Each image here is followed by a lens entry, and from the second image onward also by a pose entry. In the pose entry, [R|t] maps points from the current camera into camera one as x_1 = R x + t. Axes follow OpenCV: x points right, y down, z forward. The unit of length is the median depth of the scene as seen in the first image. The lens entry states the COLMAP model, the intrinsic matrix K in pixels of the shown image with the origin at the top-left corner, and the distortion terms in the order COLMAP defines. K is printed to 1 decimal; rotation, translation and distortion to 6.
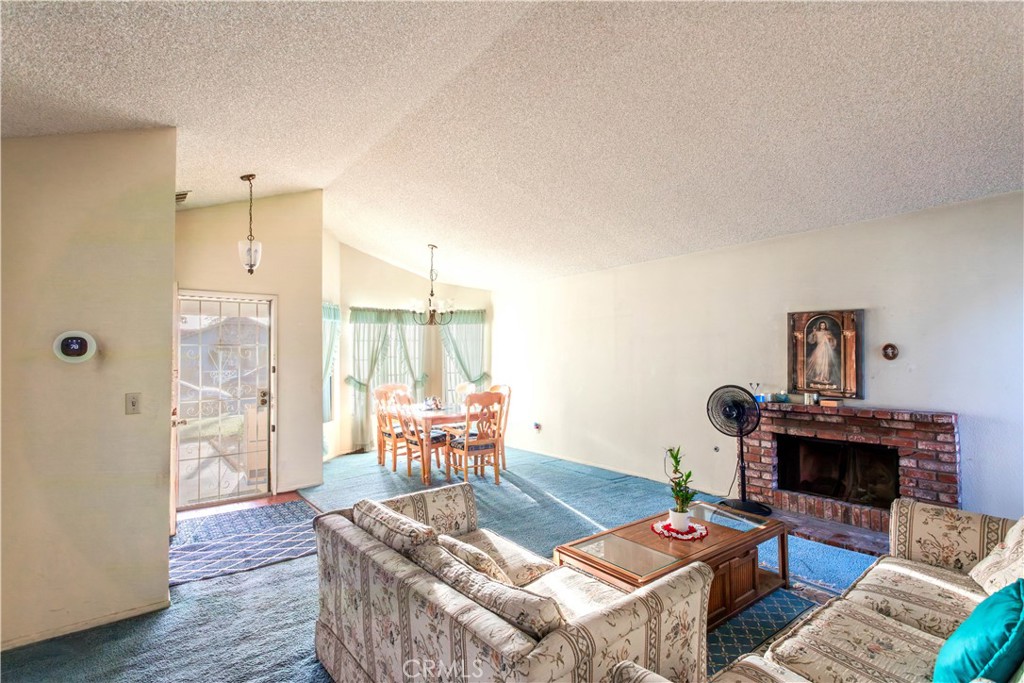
lens RADIAL K [[508.5, 0, 512.5], [0, 508.5, 346.2], [0, 0, 1]] dist [-0.001165, -0.000209]
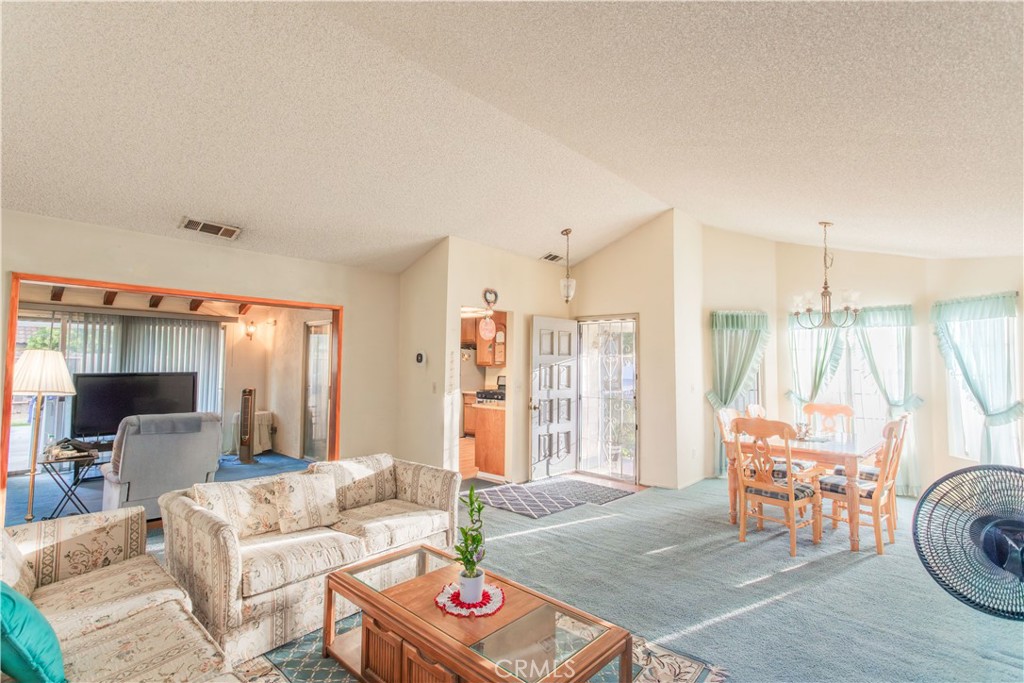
lens RADIAL K [[508.5, 0, 509.6], [0, 508.5, 340.2], [0, 0, 1]] dist [-0.001165, -0.000209]
pose [[0.135294, -0.035456, -0.990171, 0.638701], [0.004007, 0.999371, -0.035238, 0.001202], [0.990797, 0.000800, 0.135351, 0.540430]]
